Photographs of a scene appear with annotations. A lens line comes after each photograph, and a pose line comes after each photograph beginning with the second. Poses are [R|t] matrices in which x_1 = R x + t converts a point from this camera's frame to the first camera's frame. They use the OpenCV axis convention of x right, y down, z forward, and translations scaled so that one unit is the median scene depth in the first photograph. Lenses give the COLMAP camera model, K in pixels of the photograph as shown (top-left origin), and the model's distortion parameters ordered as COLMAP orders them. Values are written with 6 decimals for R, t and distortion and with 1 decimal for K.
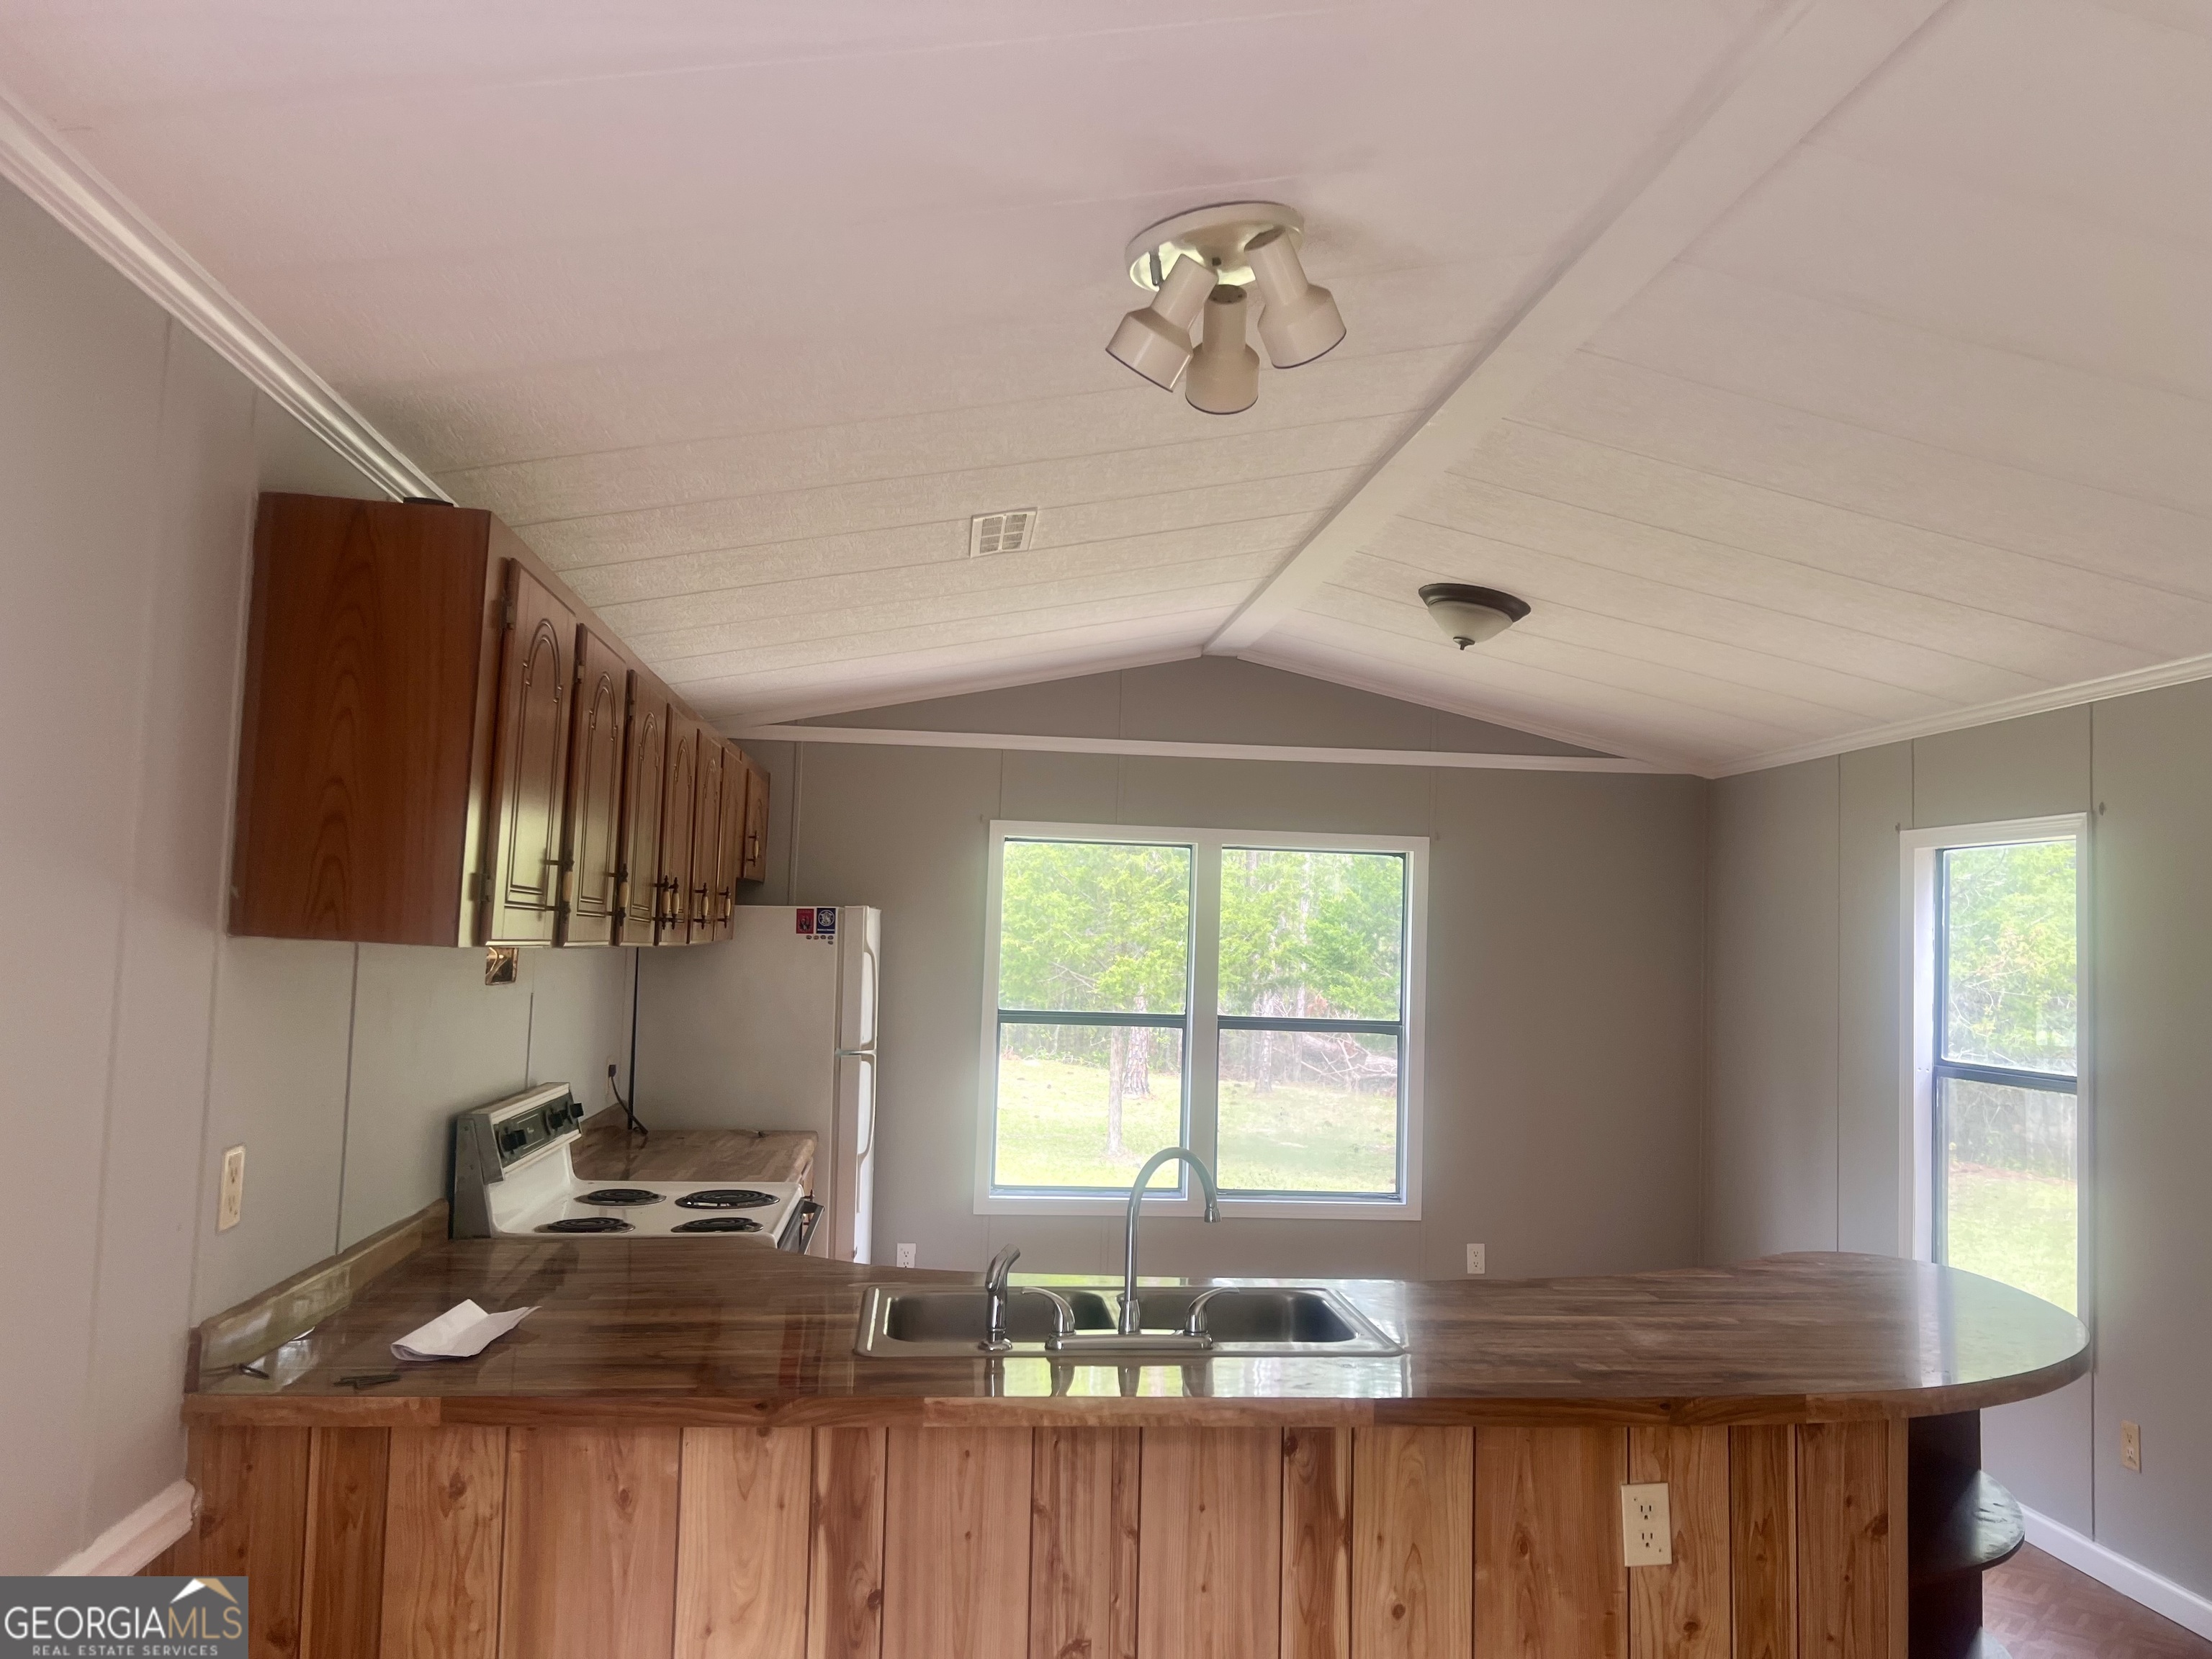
lens RADIAL K [[1698.3, 0, 1073.8], [0, 1698.3, 830.4], [0, 0, 1]] dist [0.100976, -0.197177]
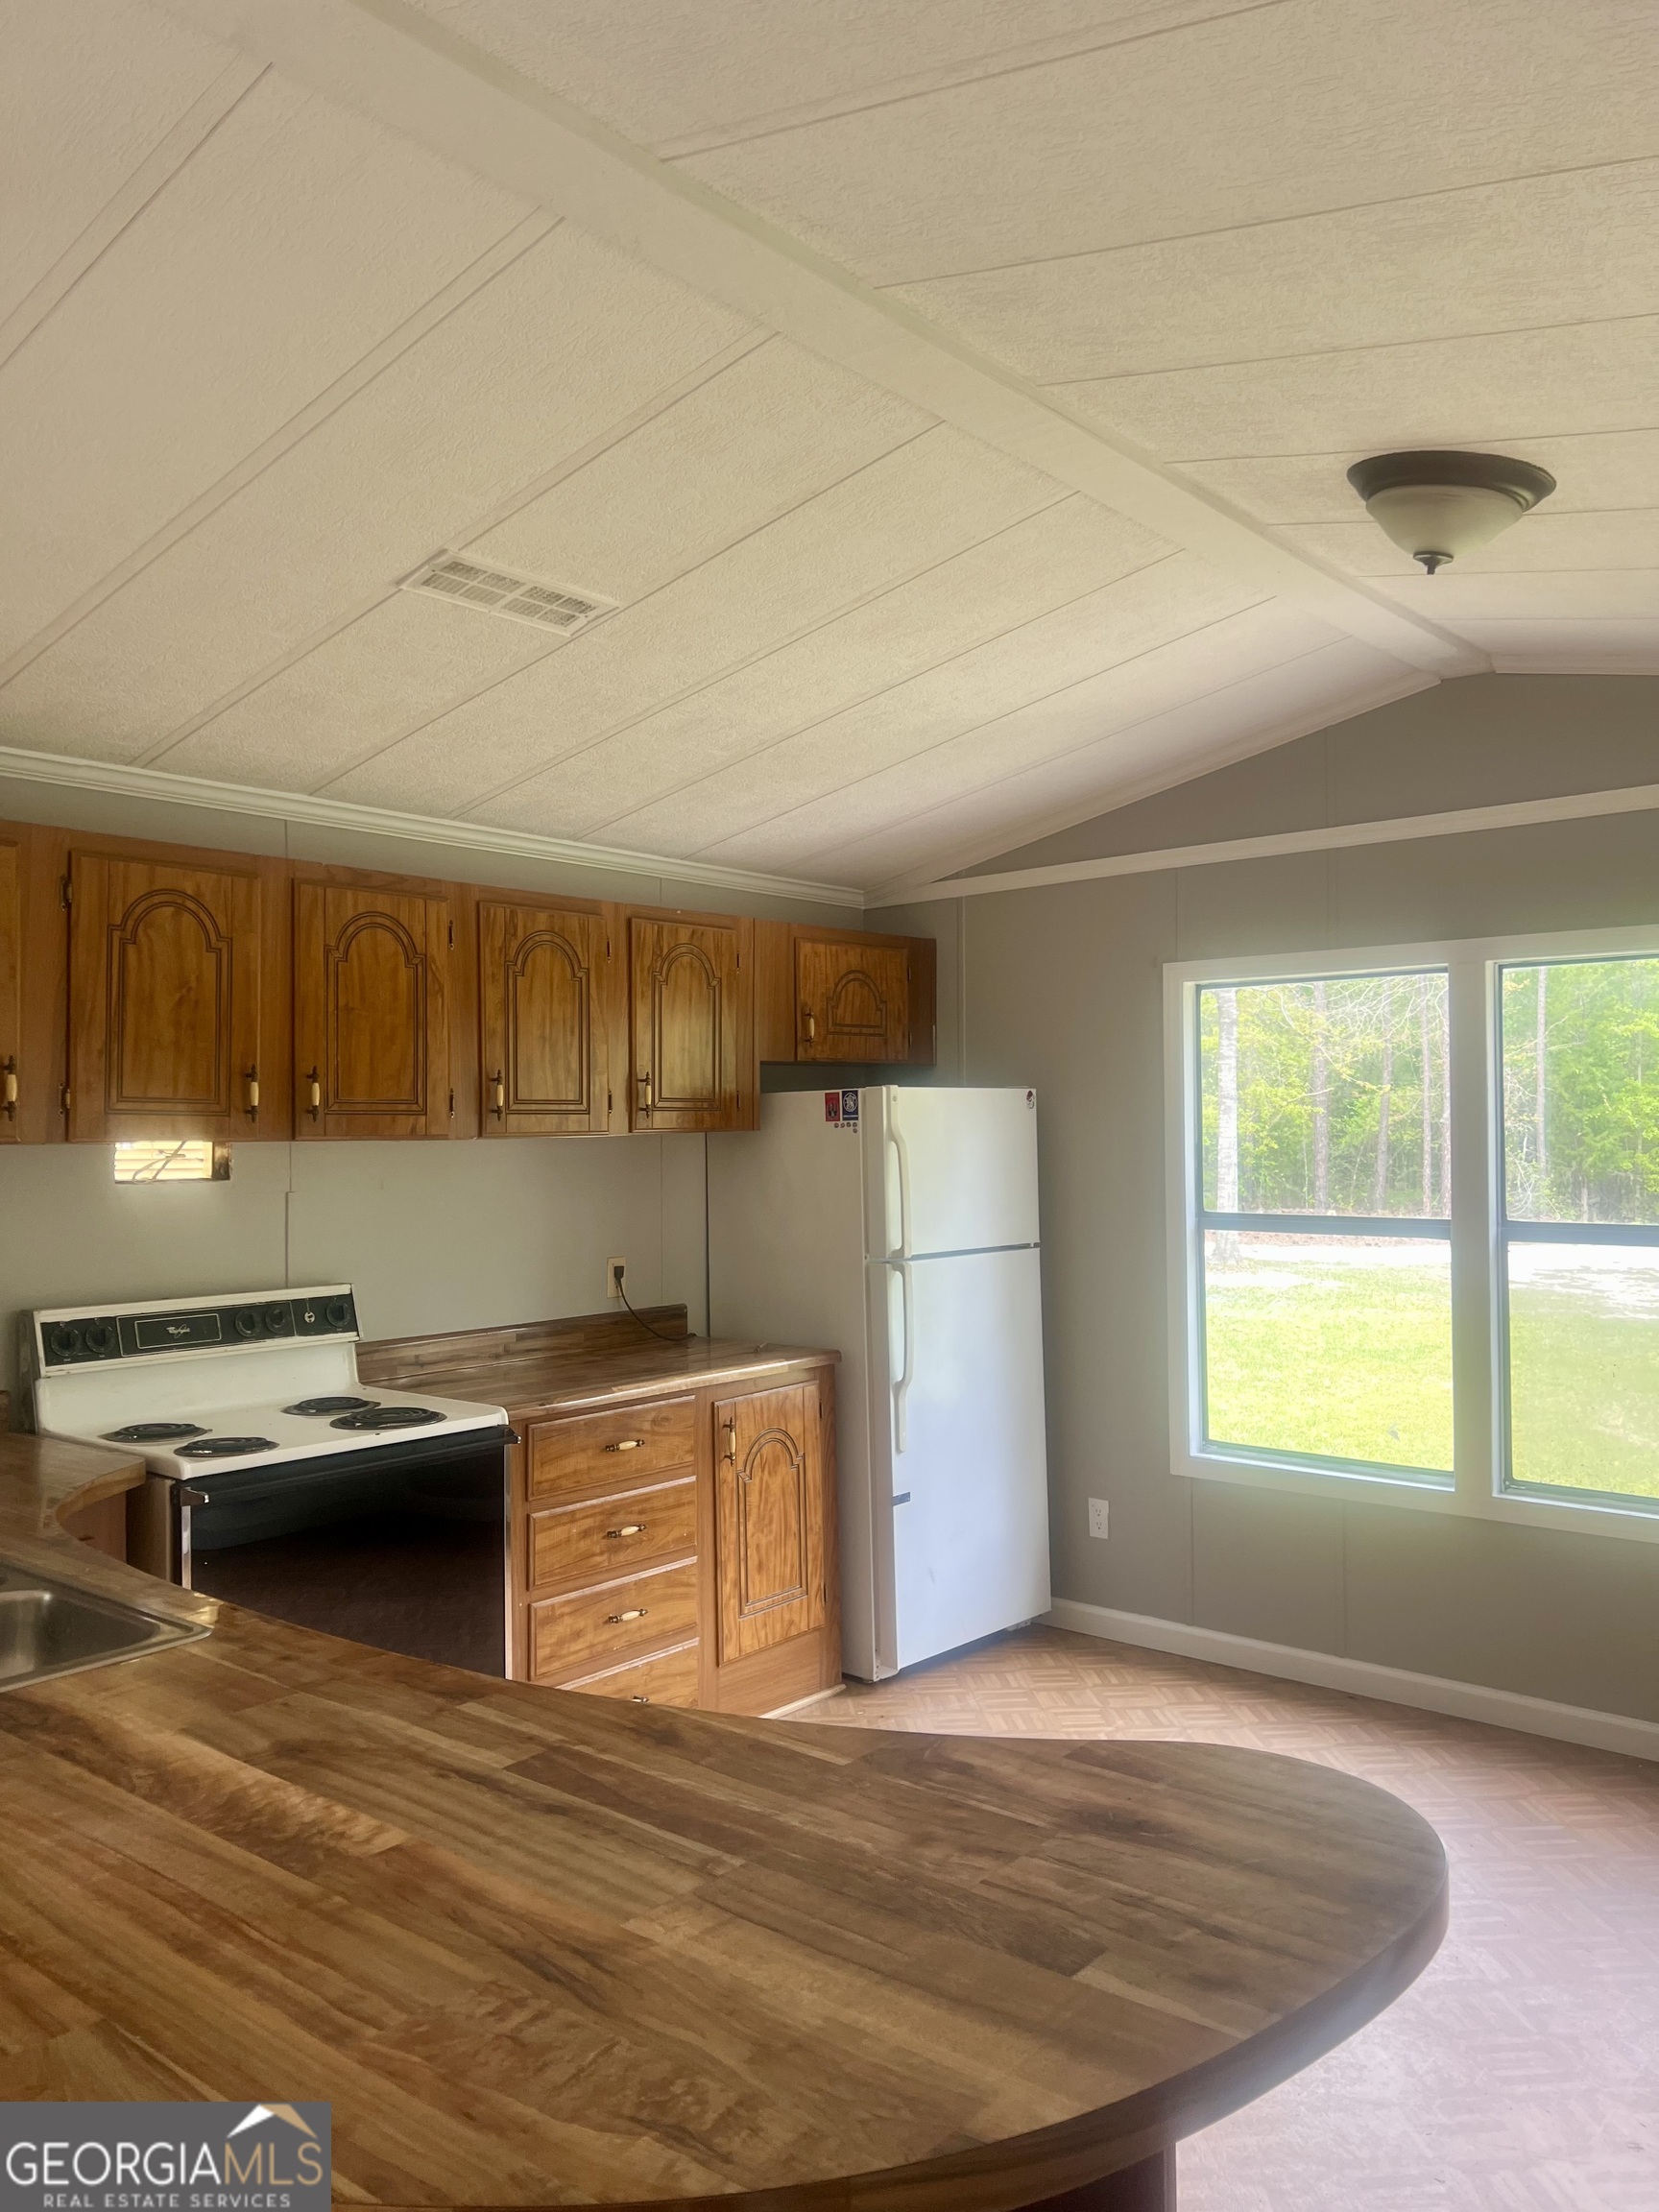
lens RADIAL K [[1682.4, 0, 829.5], [0, 1682.4, 1106.0], [0, 0, 1]] dist [0.131849, -0.001675]
pose [[0.704519, -0.043463, -0.708353, 0.580258], [0.072253, 0.997329, 0.010668, 0.058045], [0.705997, -0.058696, 0.705778, 0.536742]]
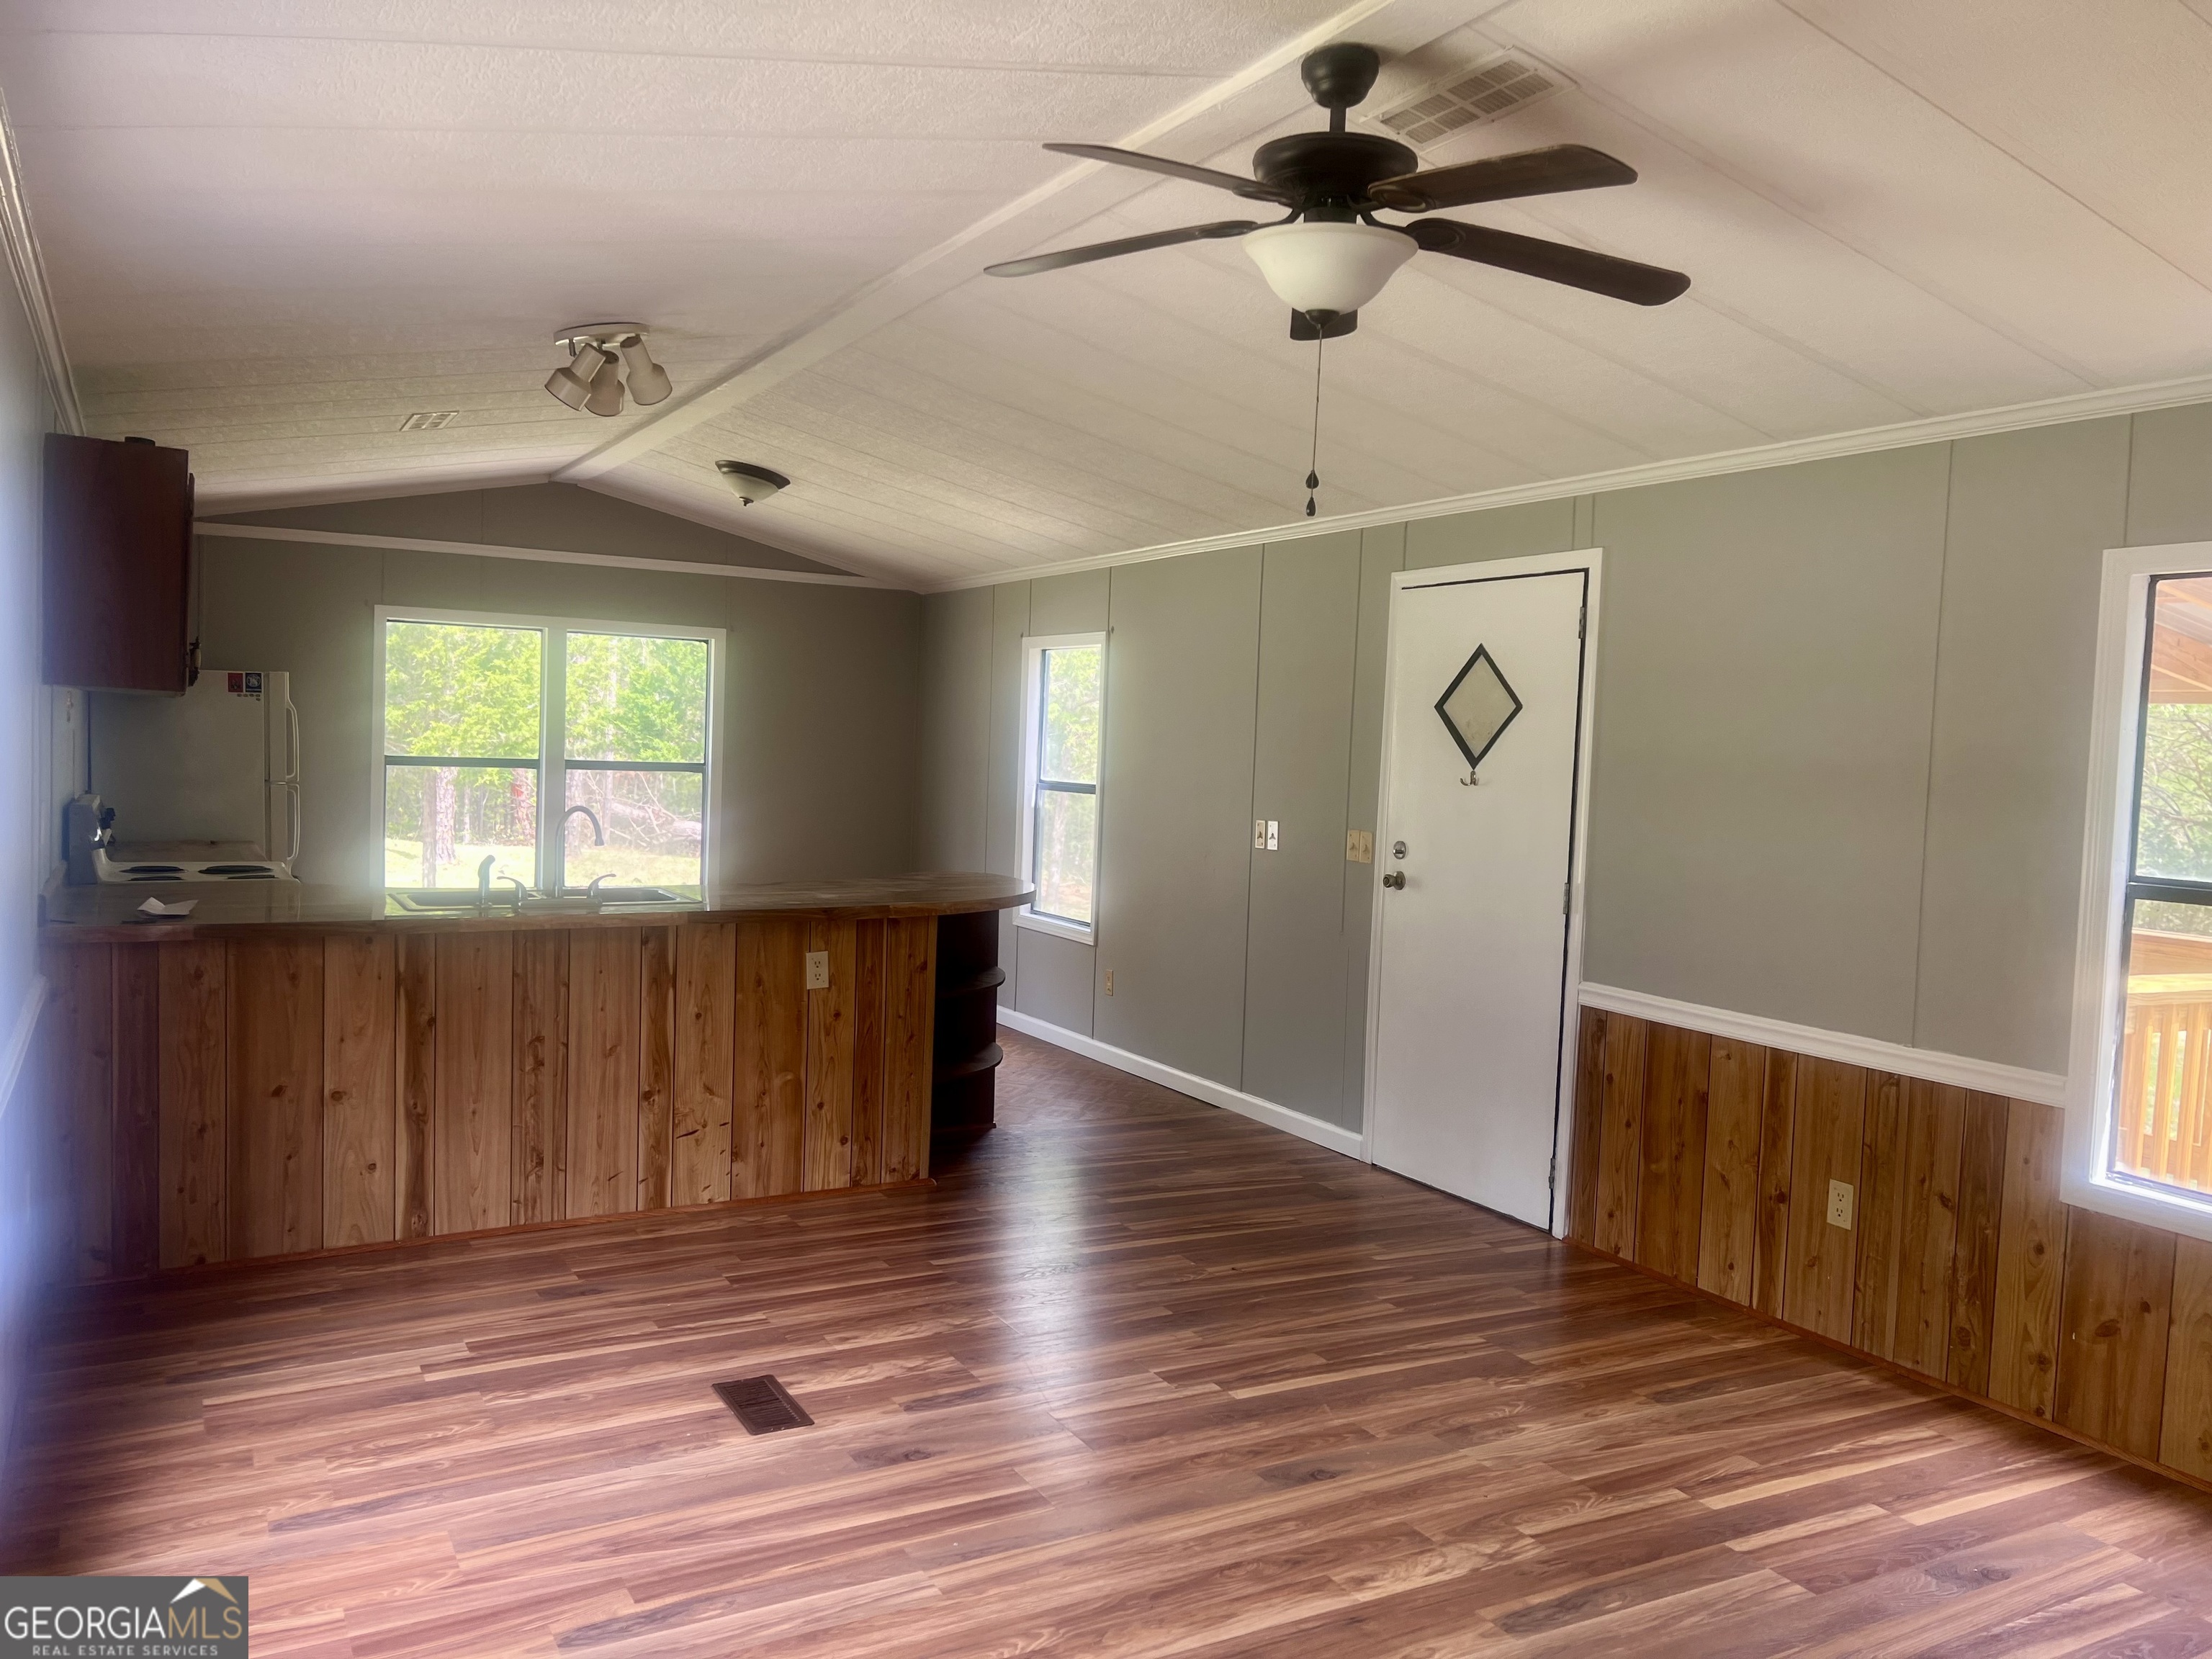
lens RADIAL K [[1703.9, 0, 1142.0], [0, 1703.9, 837.4], [0, 0, 1]] dist [0.044810, -0.036928]
pose [[0.905969, -0.022984, 0.422719, -0.117011], [-0.034699, 0.991134, 0.128257, -0.028582], [-0.421919, -0.130865, 0.897139, -0.633065]]
